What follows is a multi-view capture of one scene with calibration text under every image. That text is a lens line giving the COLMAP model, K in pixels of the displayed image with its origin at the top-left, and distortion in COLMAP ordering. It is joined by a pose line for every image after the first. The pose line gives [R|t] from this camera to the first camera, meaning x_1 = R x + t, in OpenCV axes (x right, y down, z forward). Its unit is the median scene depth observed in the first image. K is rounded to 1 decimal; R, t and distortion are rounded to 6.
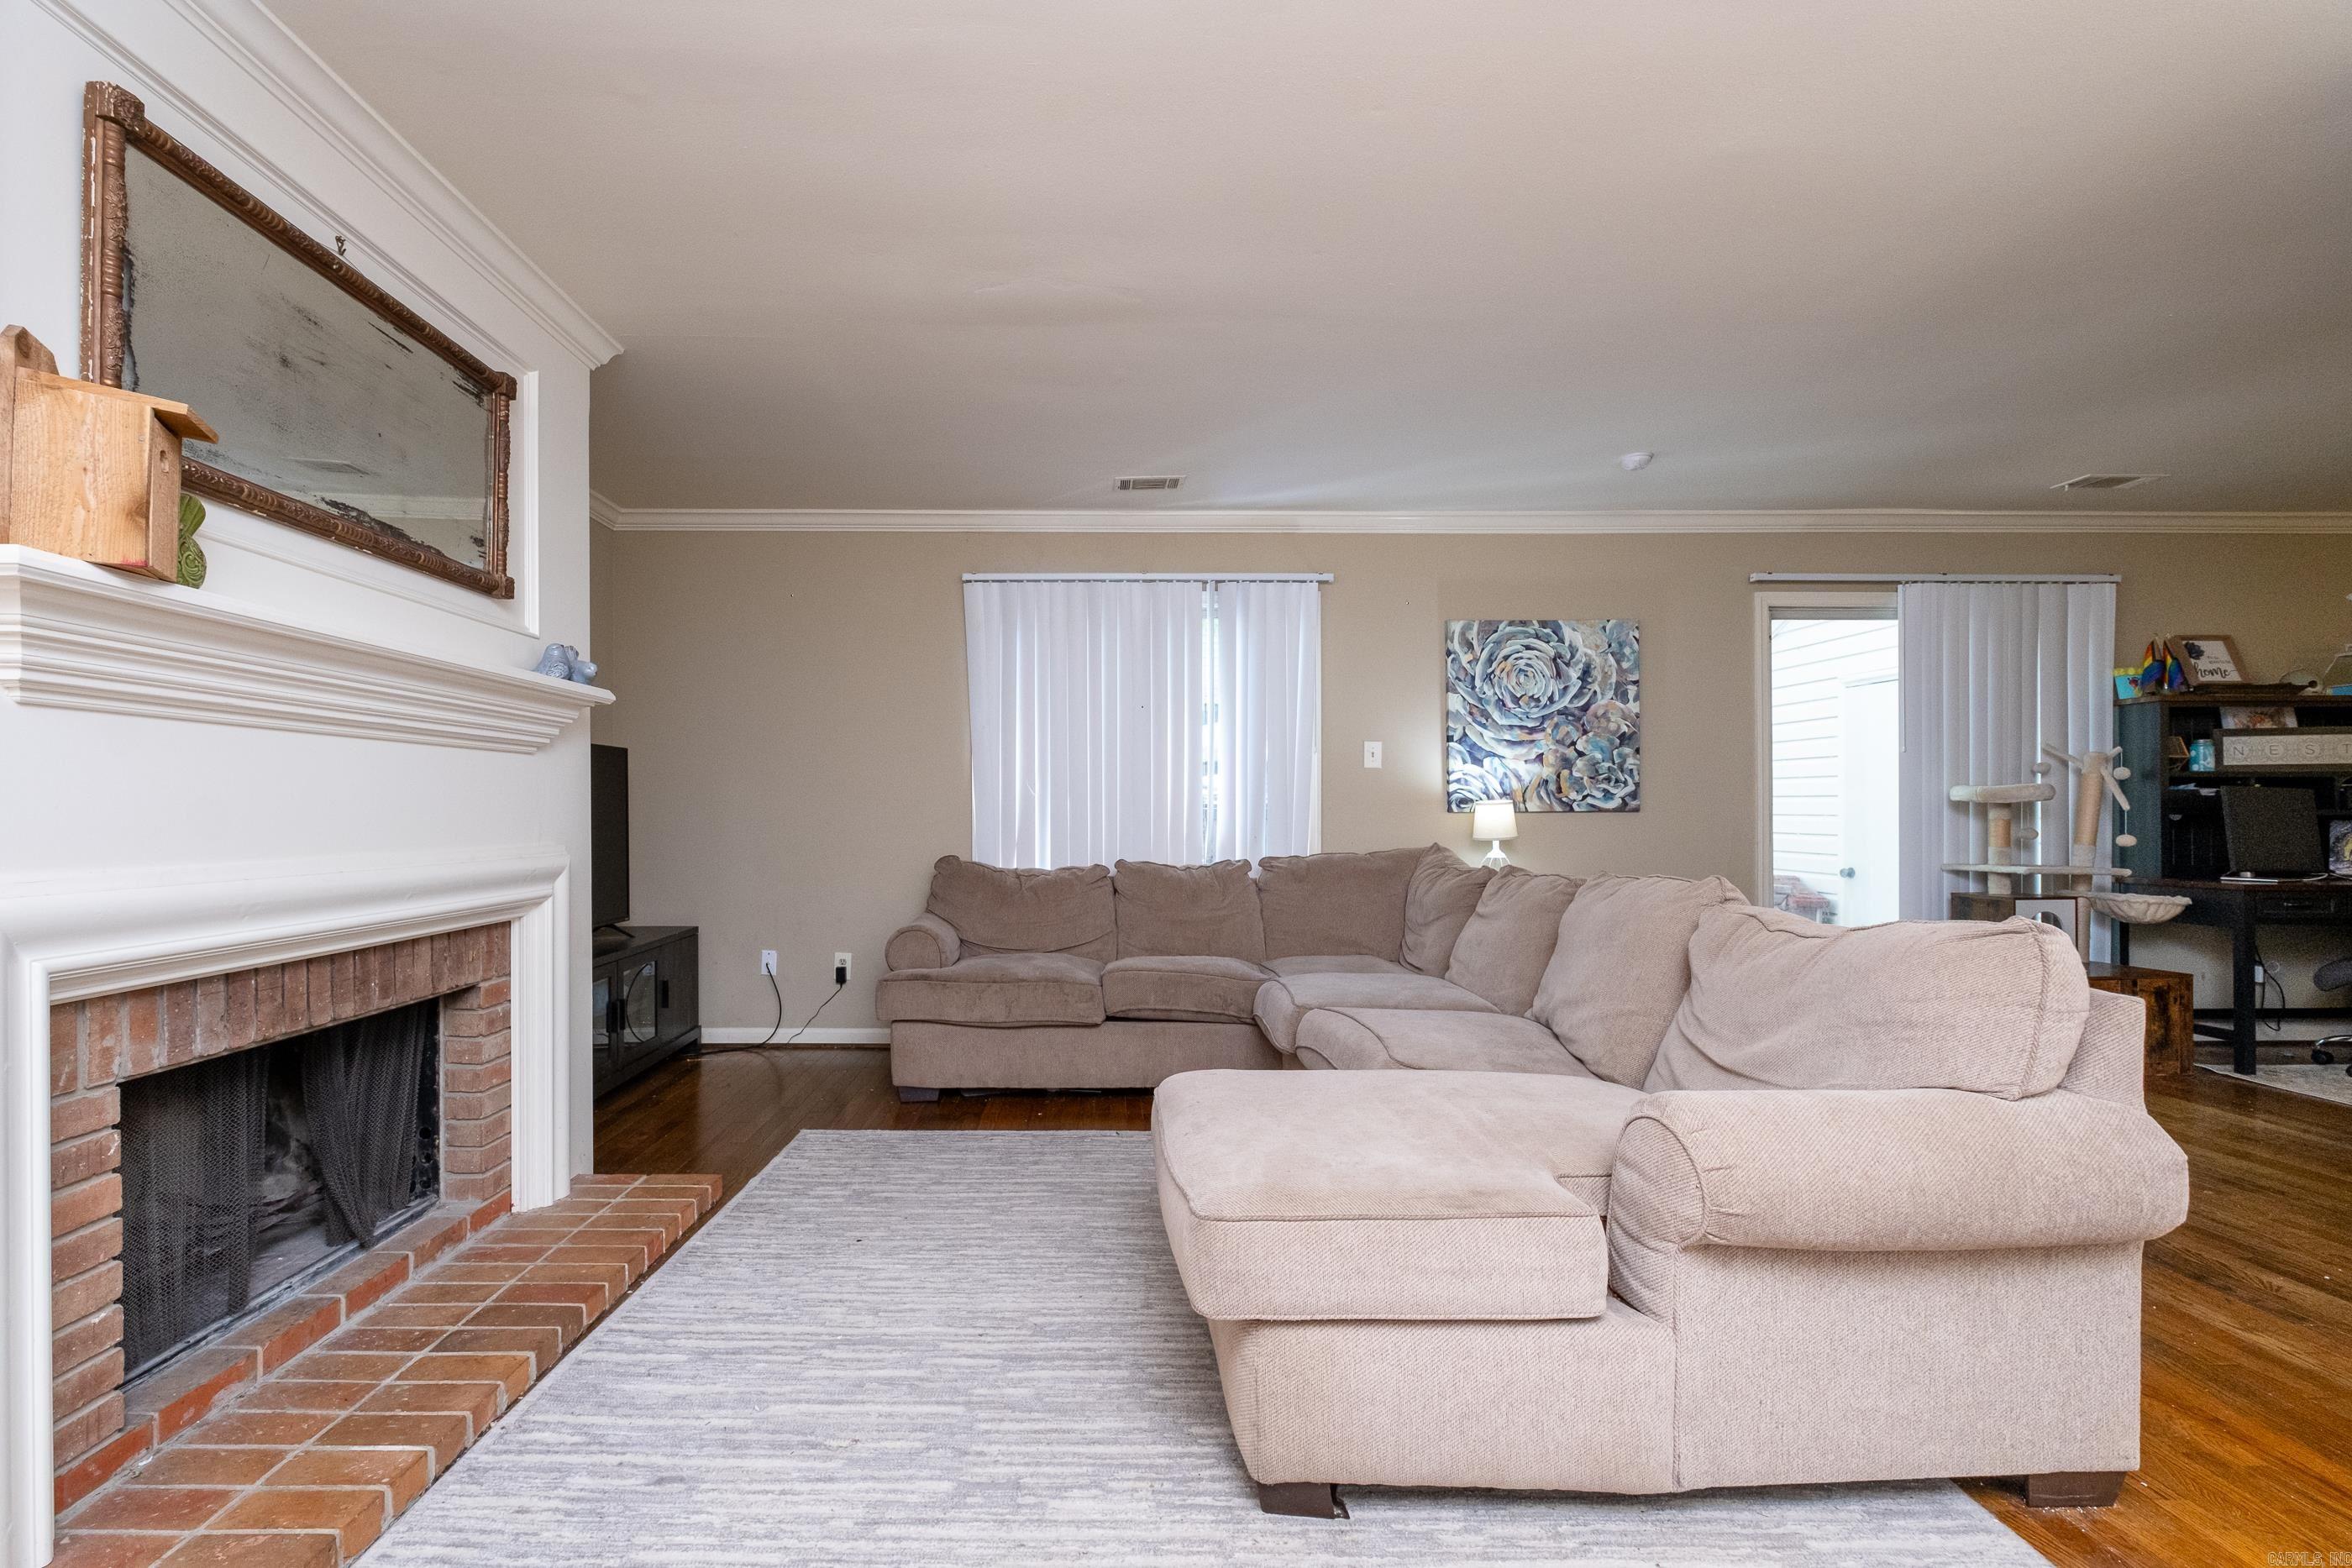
lens RADIAL K [[1094.7, 0, 1174.0], [0, 1094.7, 805.4], [0, 0, 1]] dist [-0.001650, -0.003083]
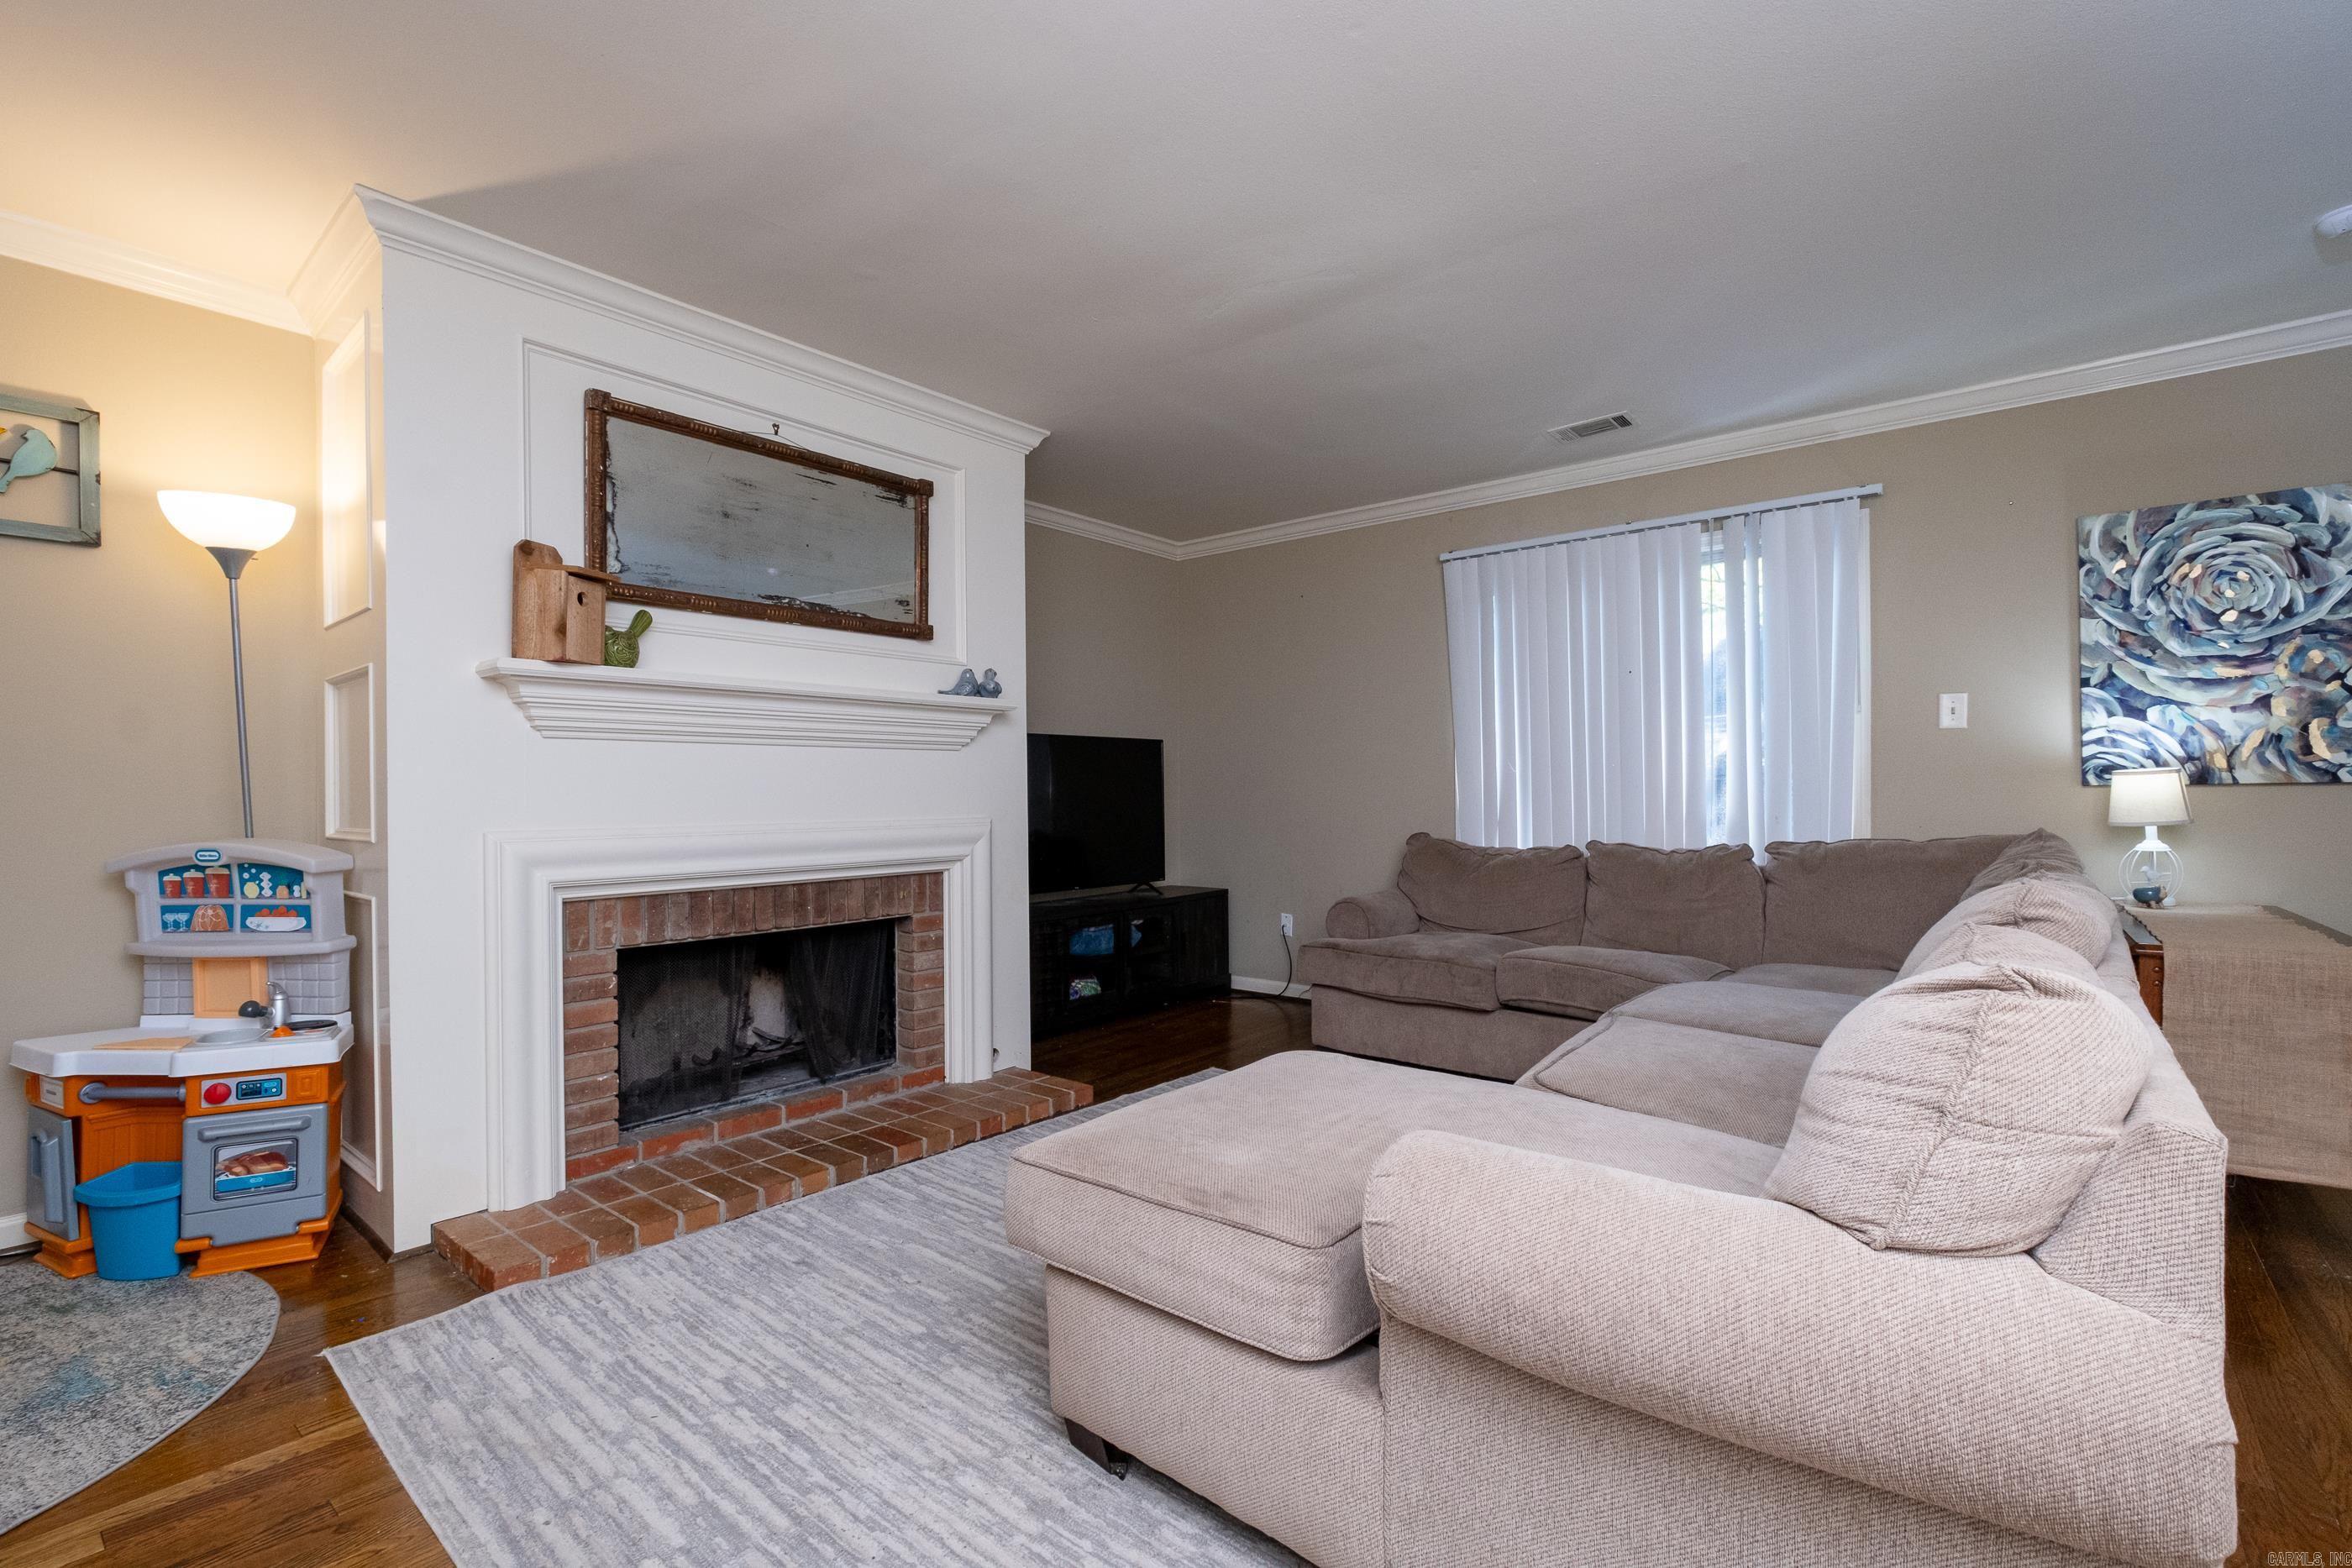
lens RADIAL K [[1094.7, 0, 1219.0], [0, 1094.7, 787.2], [0, 0, 1]] dist [-0.001650, -0.003083]
pose [[0.756120, -0.007829, -0.654386, 0.571095], [0.010744, 0.999942, 0.000450, 0.001531], [0.654345, -0.007371, 0.756160, 0.182591]]
